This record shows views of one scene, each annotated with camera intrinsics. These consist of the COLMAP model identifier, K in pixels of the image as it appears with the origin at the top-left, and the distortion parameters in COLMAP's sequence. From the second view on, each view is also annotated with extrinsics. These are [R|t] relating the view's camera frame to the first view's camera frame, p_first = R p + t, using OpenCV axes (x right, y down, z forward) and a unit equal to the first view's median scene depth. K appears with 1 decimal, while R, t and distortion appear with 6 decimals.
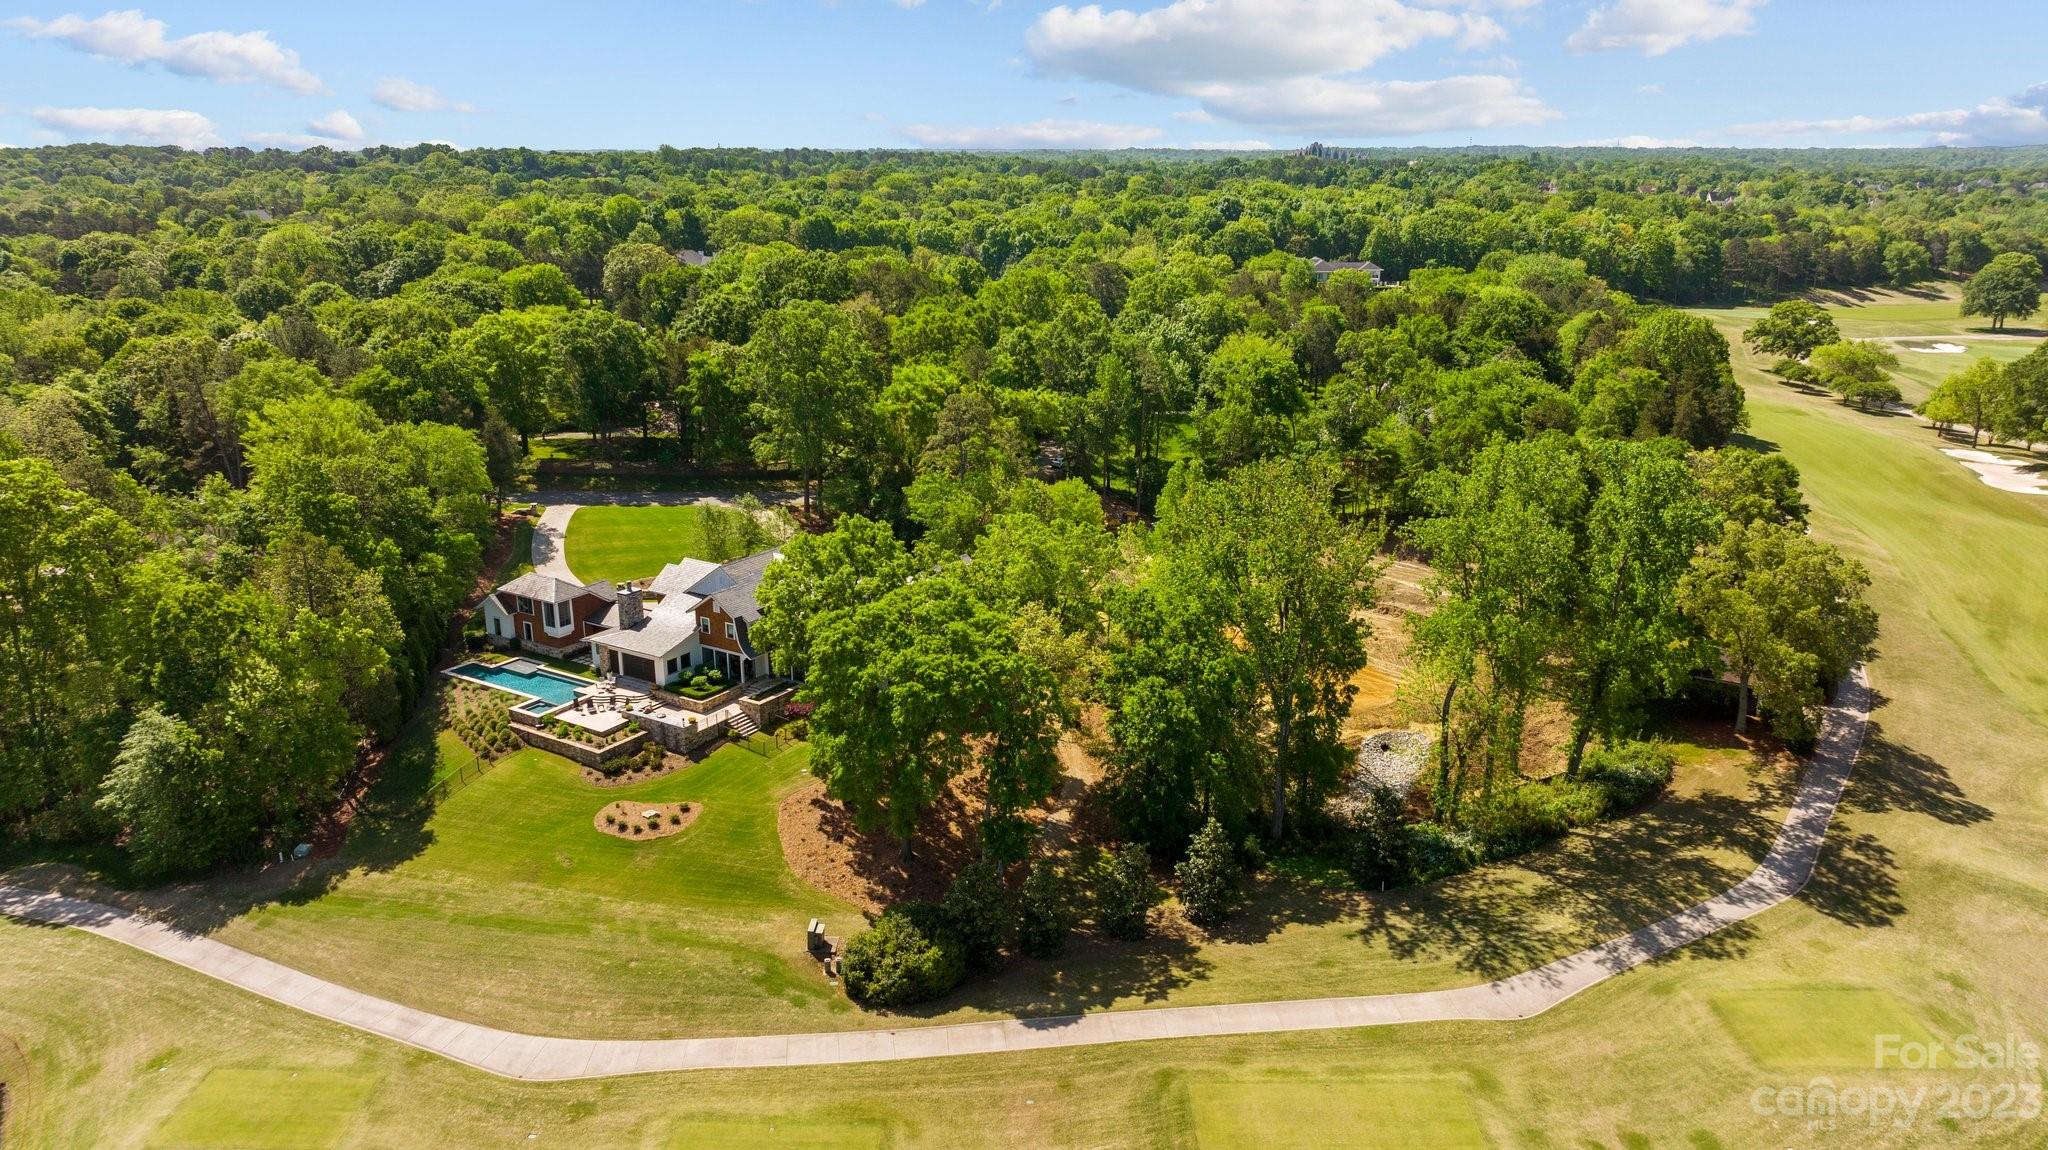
lens RADIAL K [[1466.6, 0, 1024.0], [0, 1466.6, 575.0], [0, 0, 1]] dist [-0.015733, 0.001133]
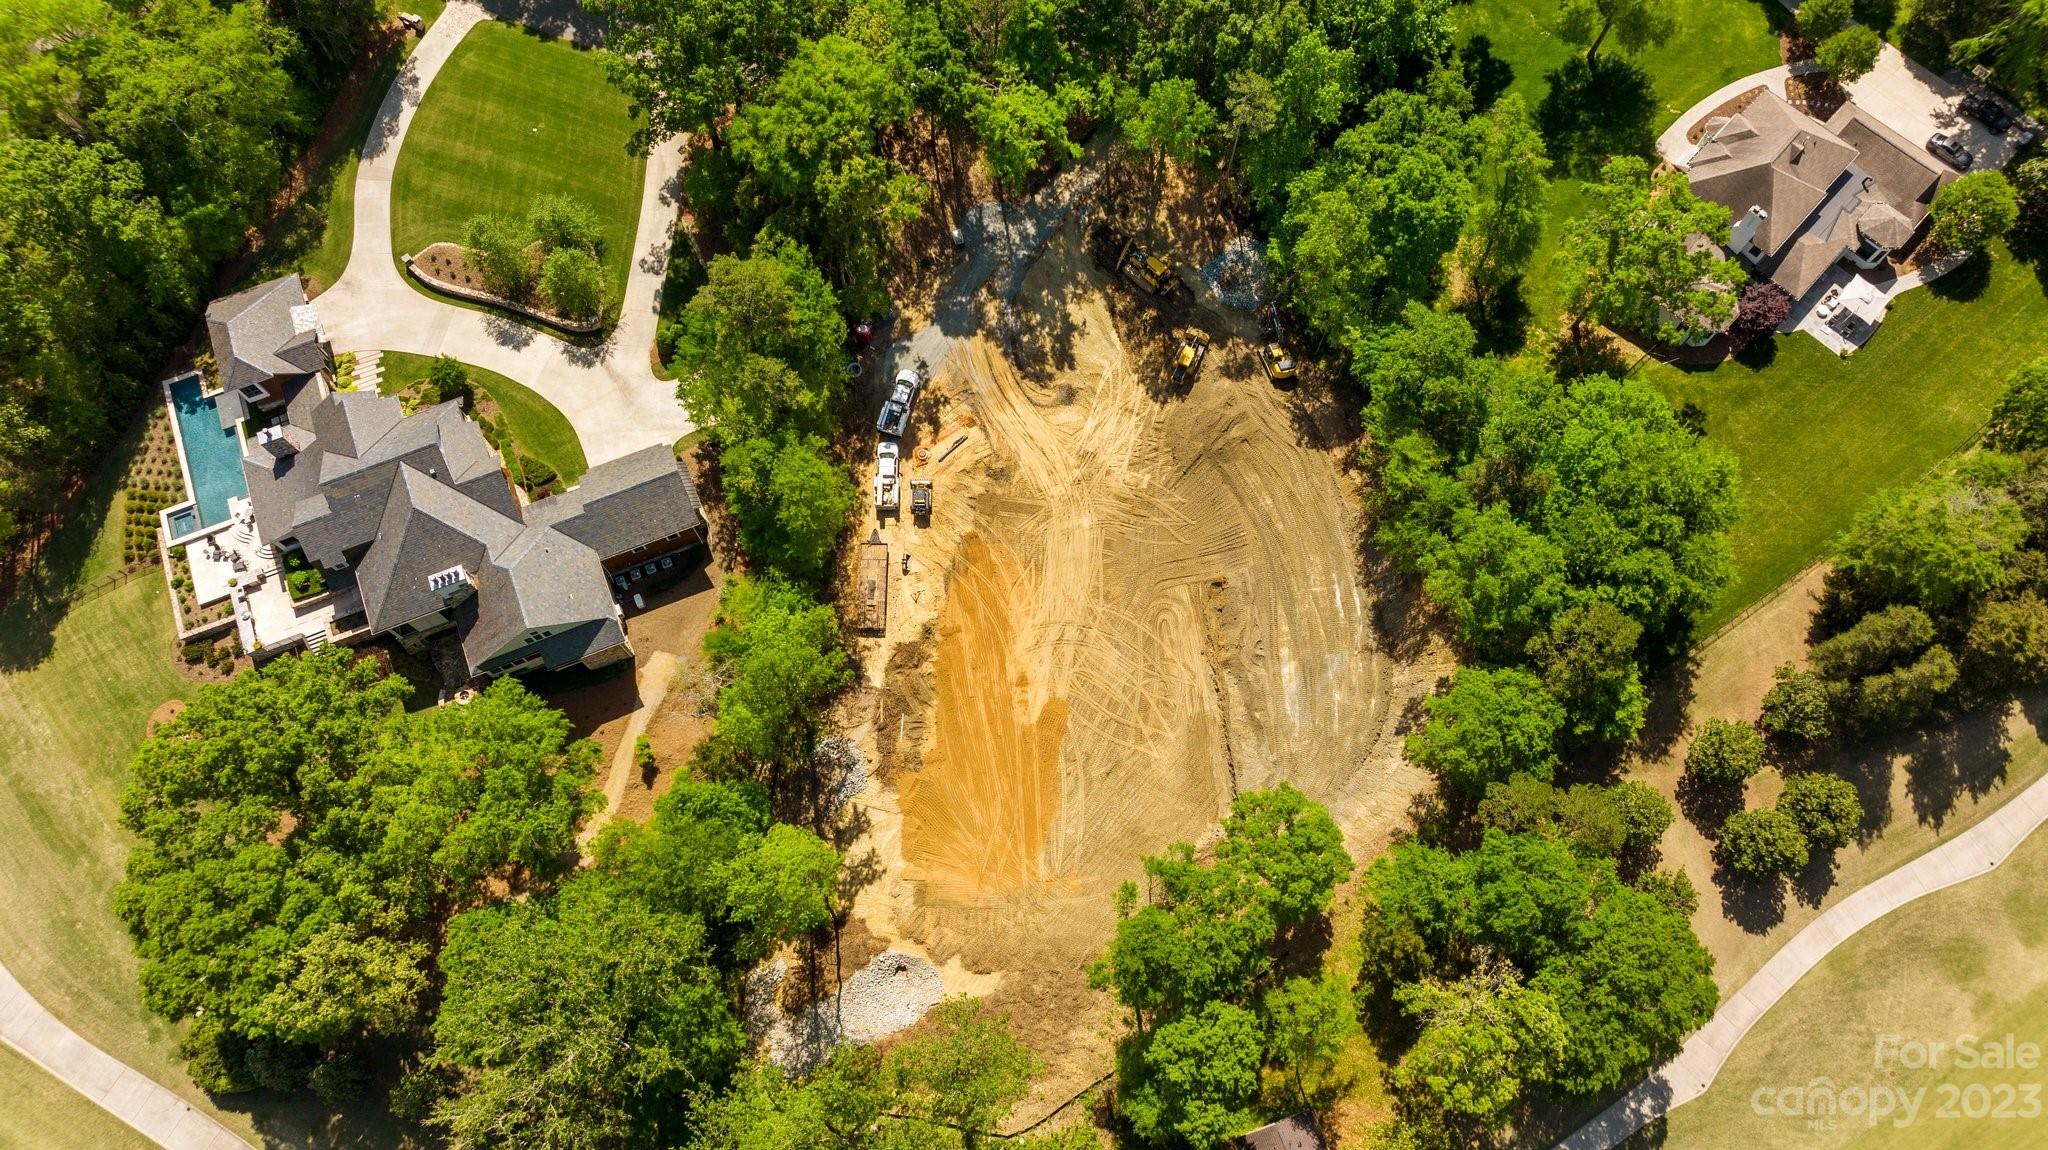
lens RADIAL K [[1480.6, 0, 1005.2], [0, 1480.6, 572.6], [0, 0, 1]] dist [-0.052403, 0.079292]
pose [[0.813316, 0.546130, -0.200647, 0.403868], [-0.154505, 0.535208, 0.830470, -0.919026], [0.560933, -0.644434, 0.519673, 0.829965]]
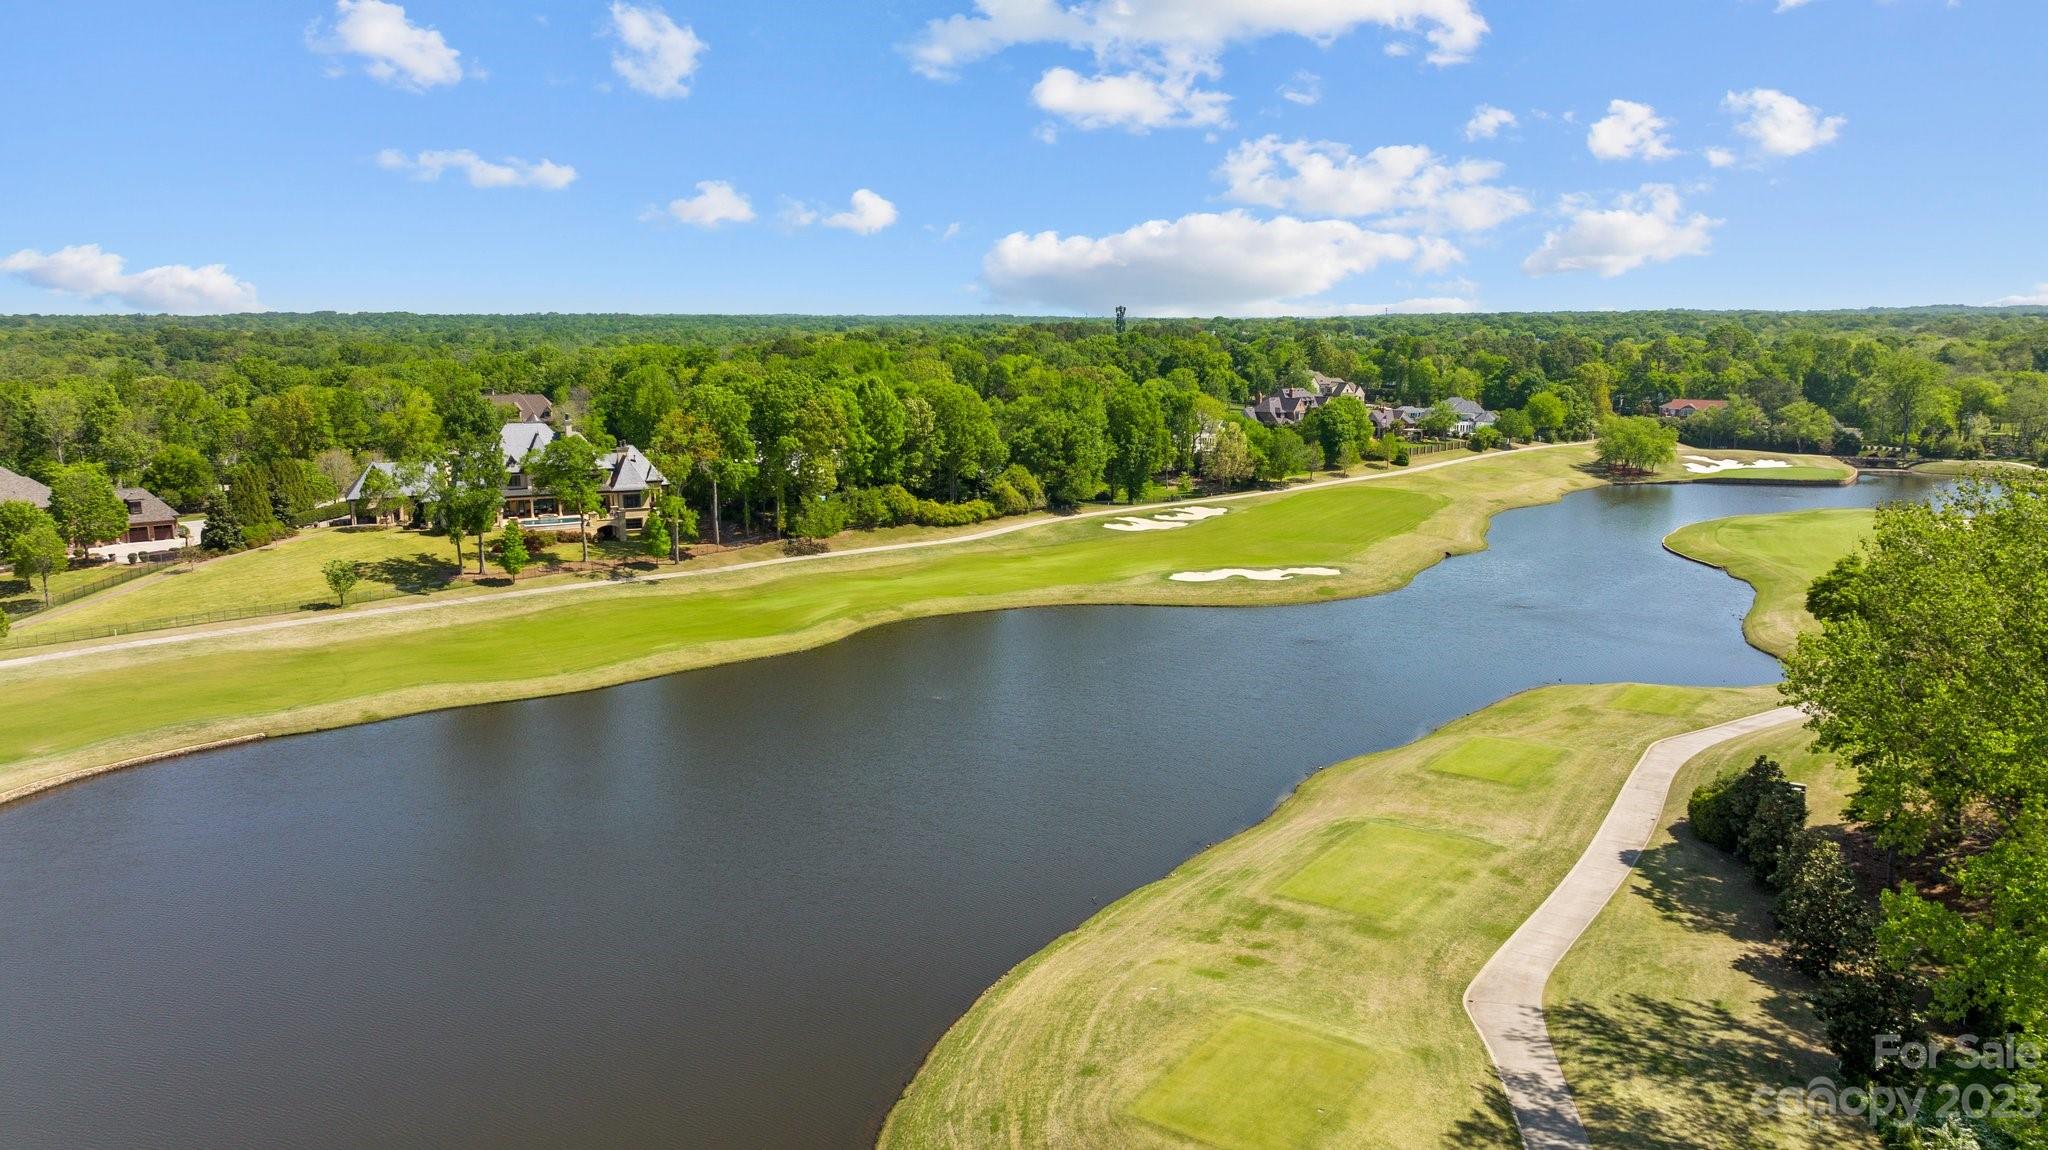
lens RADIAL K [[1466.6, 0, 1024.0], [0, 1466.6, 575.0], [0, 0, 1]] dist [-0.015733, 0.001133]
pose [[-0.602620, 0.136401, -0.786285, 0.916331], [-0.216900, 0.920198, 0.325867, -0.124064], [0.767987, 0.366919, -0.524945, 0.925023]]
